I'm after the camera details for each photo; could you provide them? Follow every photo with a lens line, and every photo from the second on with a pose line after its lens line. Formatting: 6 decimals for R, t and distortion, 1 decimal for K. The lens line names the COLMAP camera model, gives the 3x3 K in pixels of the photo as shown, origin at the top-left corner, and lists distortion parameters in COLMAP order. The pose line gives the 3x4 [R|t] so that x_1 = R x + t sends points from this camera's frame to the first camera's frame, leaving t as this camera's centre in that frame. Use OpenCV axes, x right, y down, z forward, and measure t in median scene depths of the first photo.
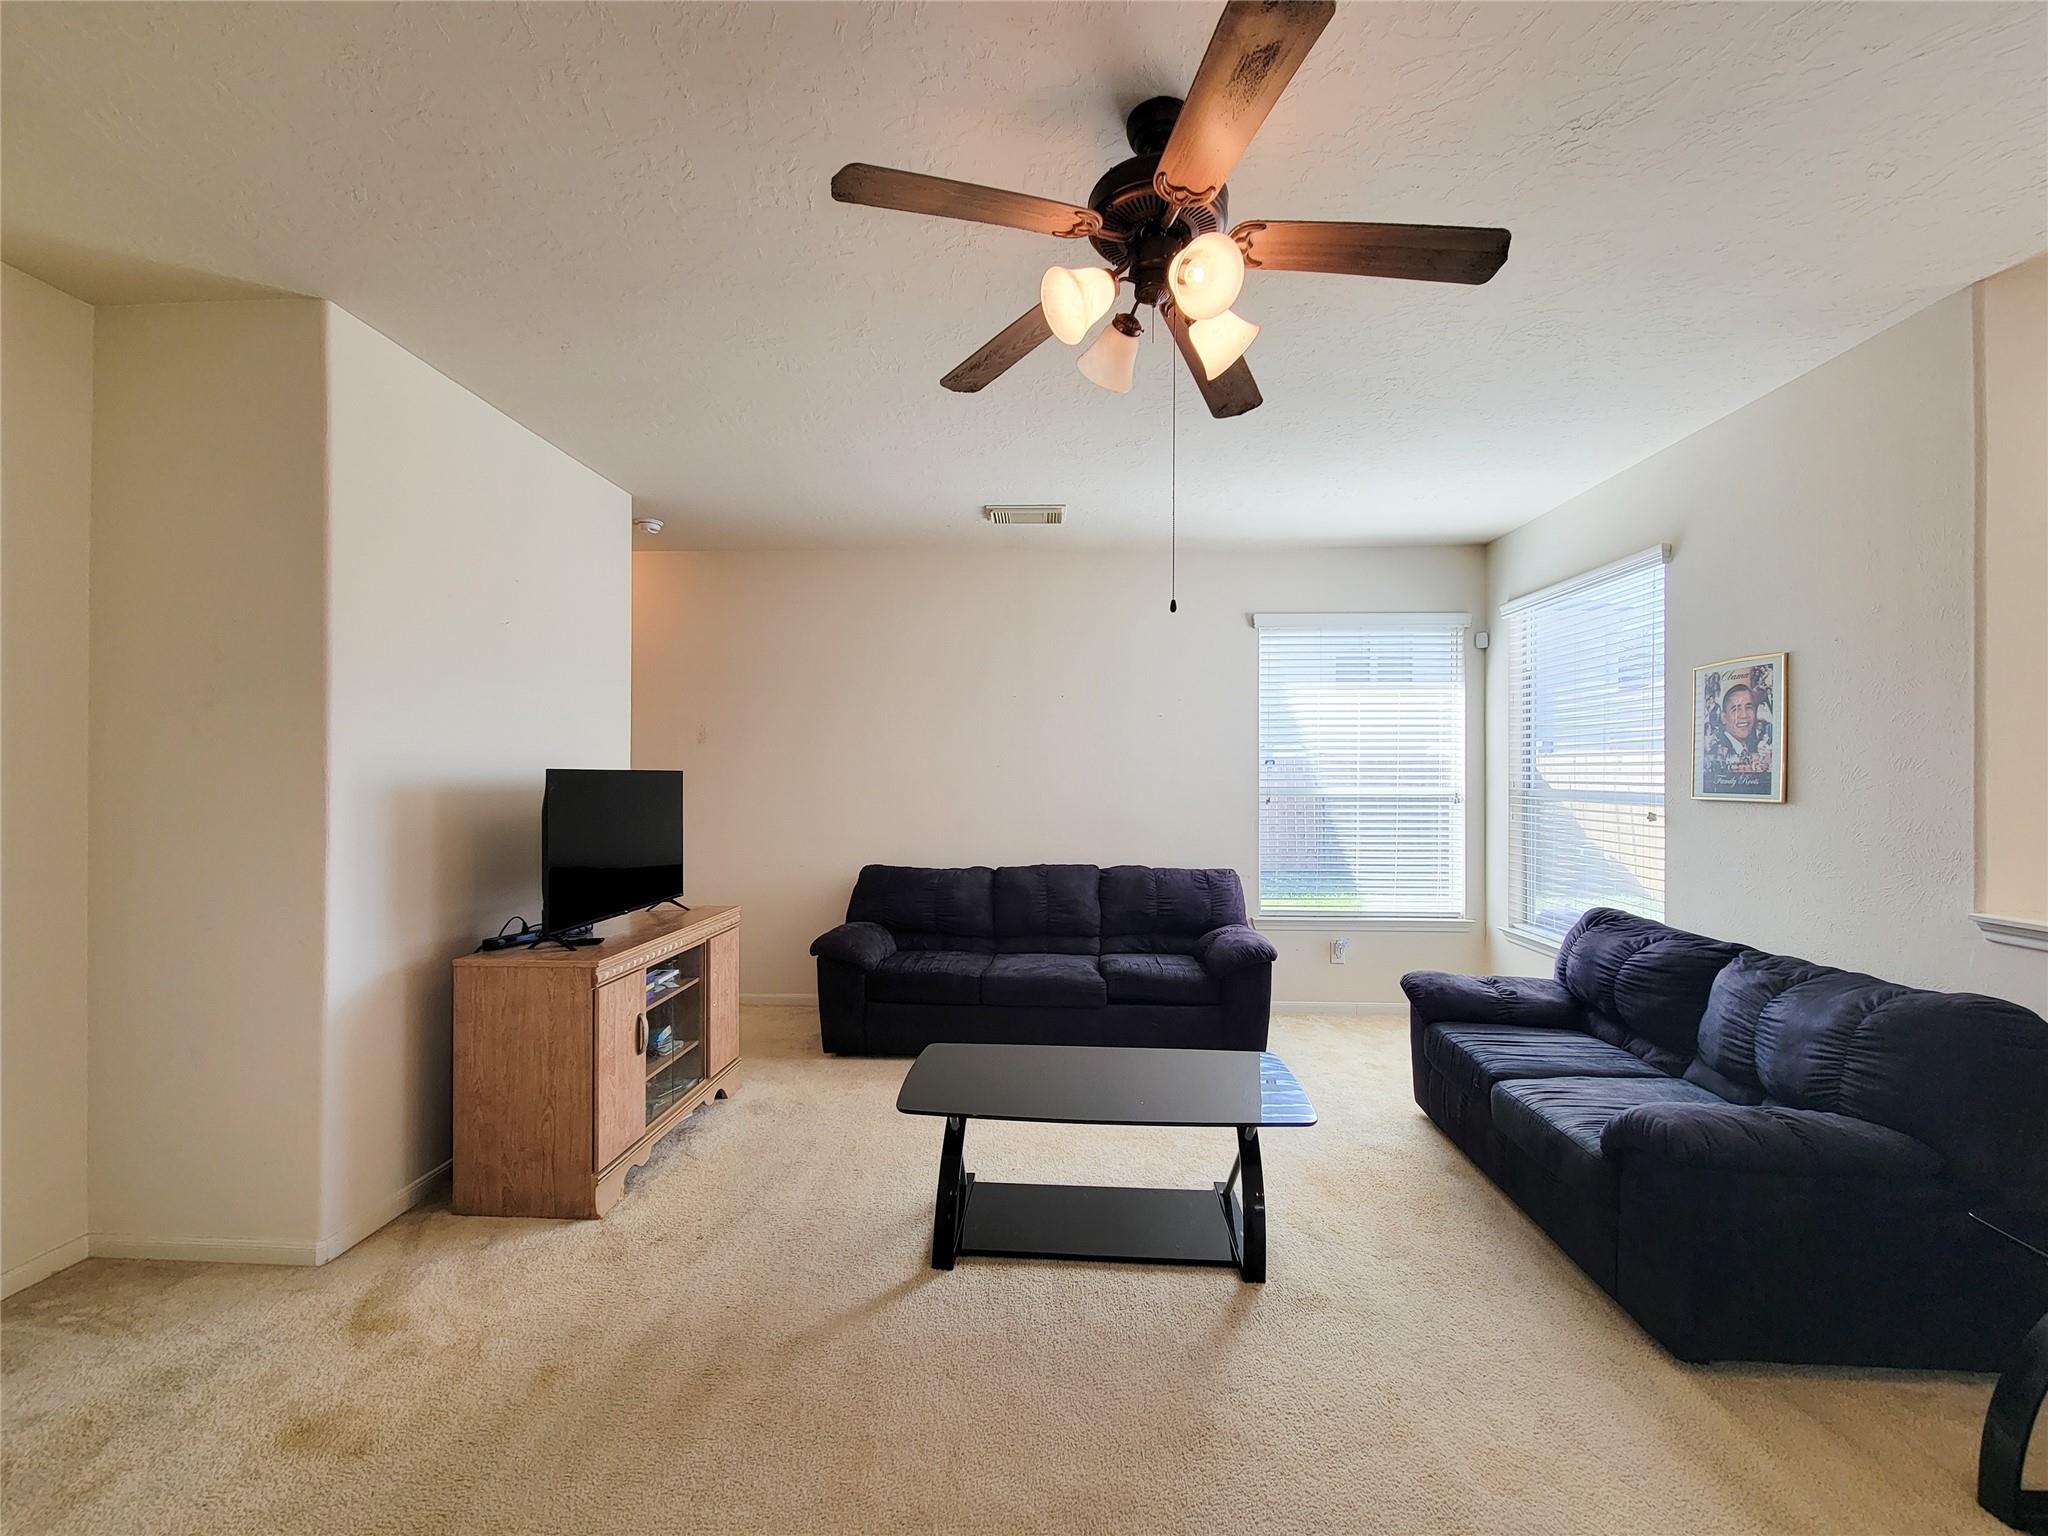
lens RADIAL K [[848.7, 0, 1026.3], [0, 848.7, 767.5], [0, 0, 1]] dist [0.003946, -0.003965]
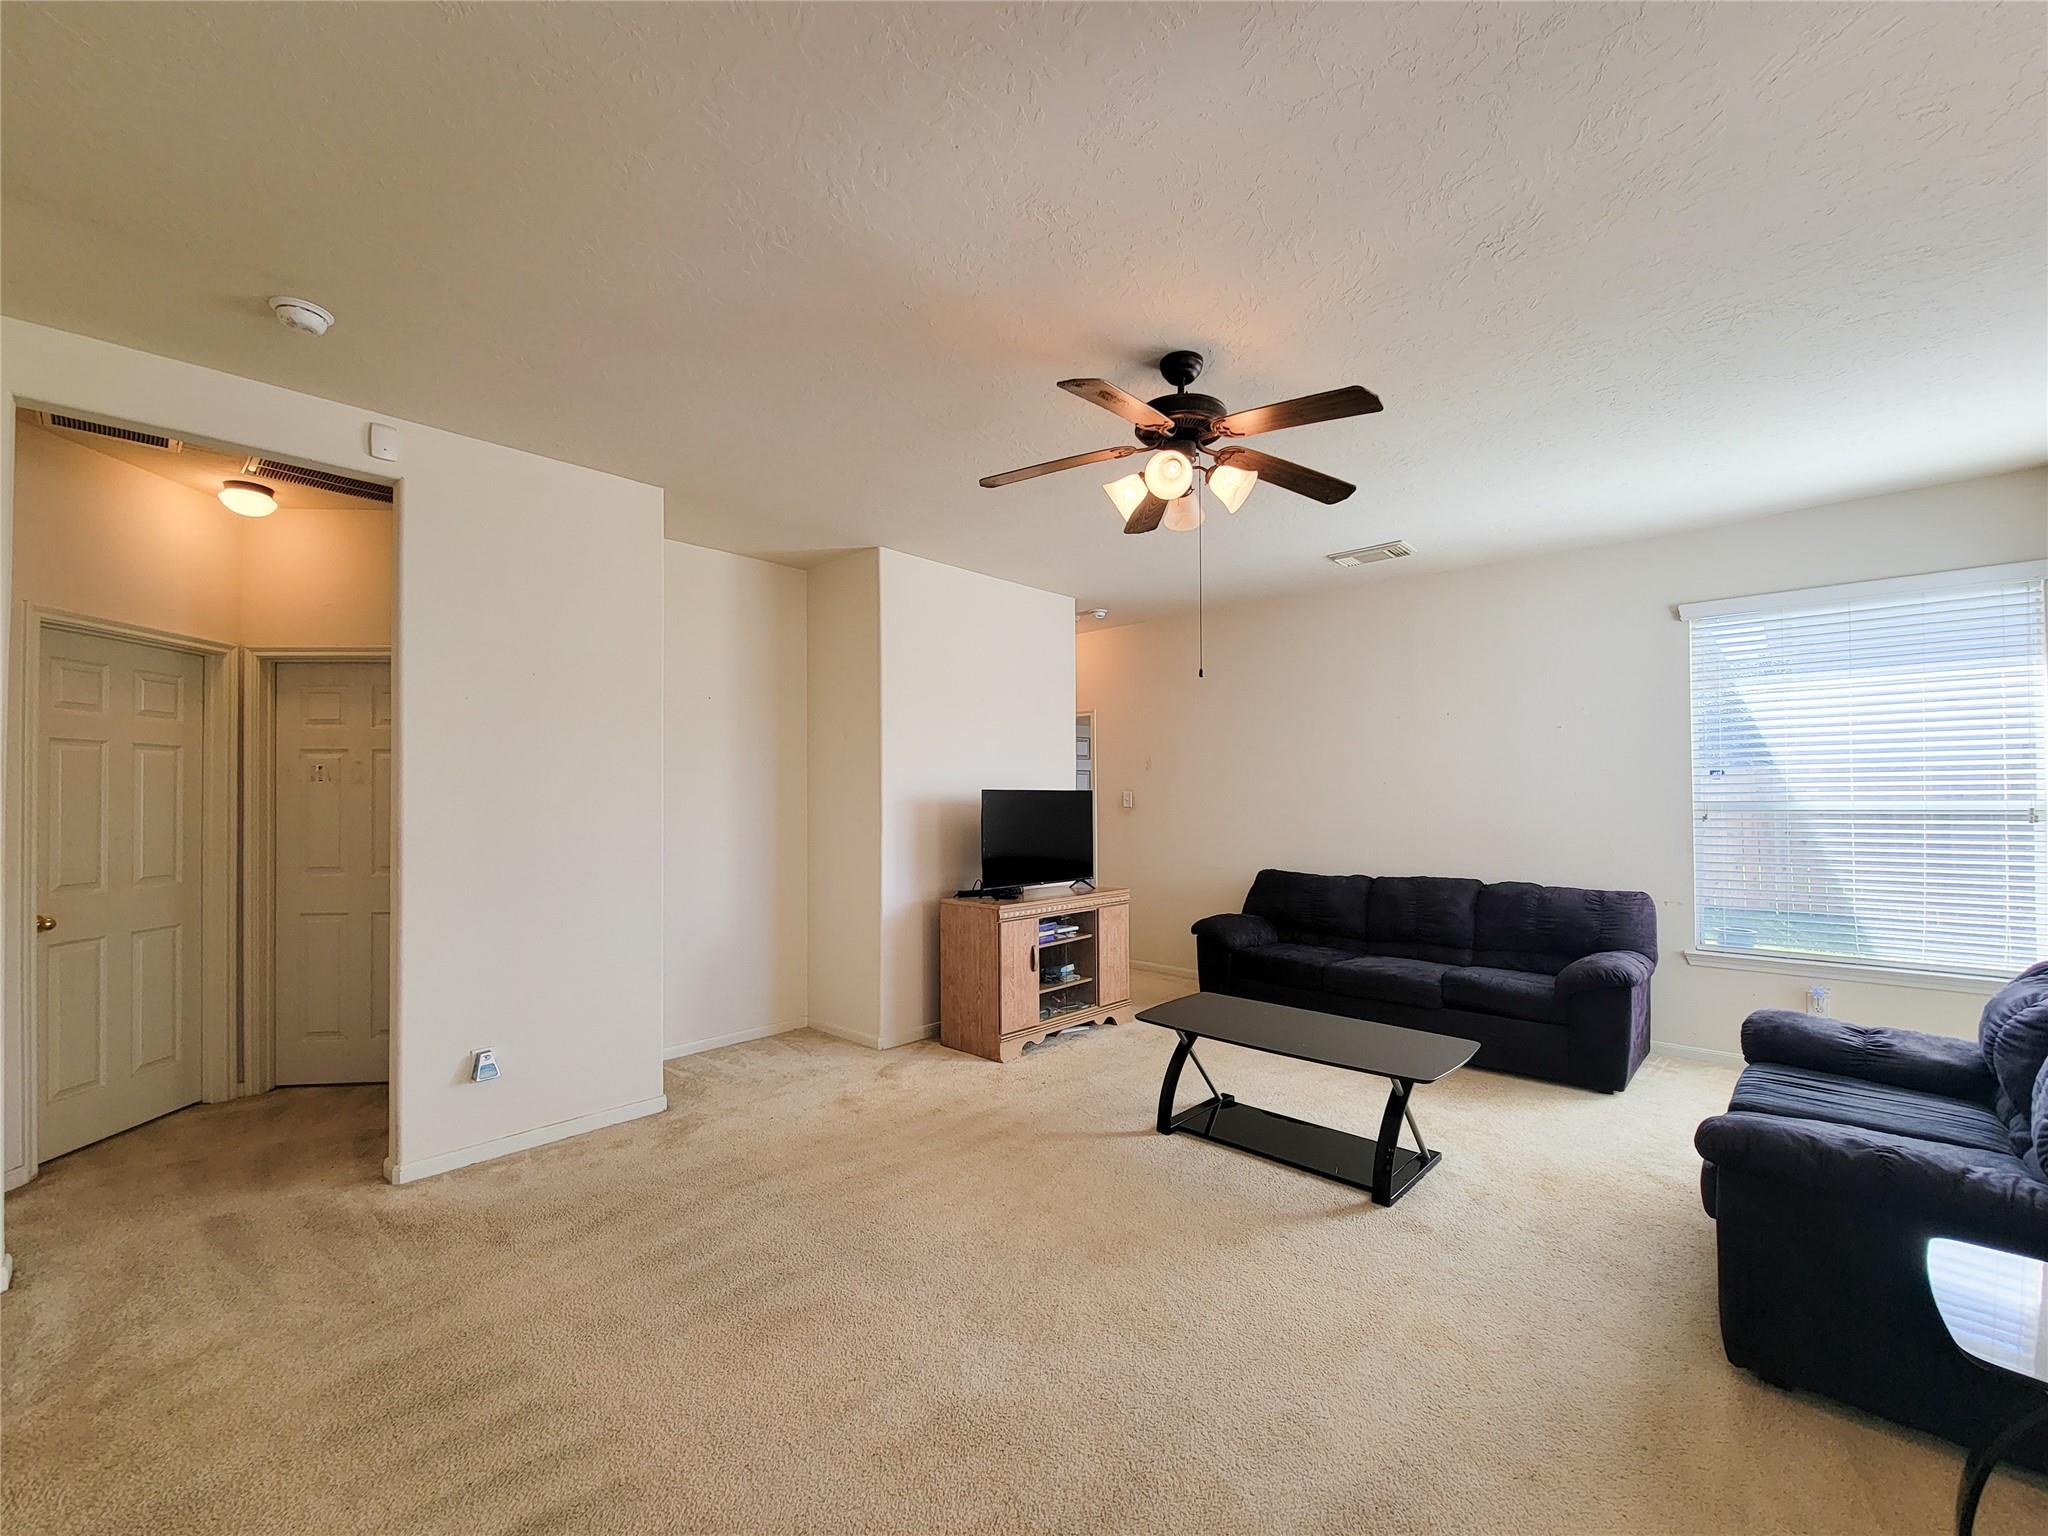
lens RADIAL K [[848.7, 0, 1002.3], [0, 848.7, 779.8], [0, 0, 1]] dist [0.003946, -0.003965]
pose [[0.749510, -0.022506, -0.661610, 0.546286], [0.013616, 0.999735, -0.018583, 0.012459], [0.661853, 0.004920, 0.749617, -0.214809]]
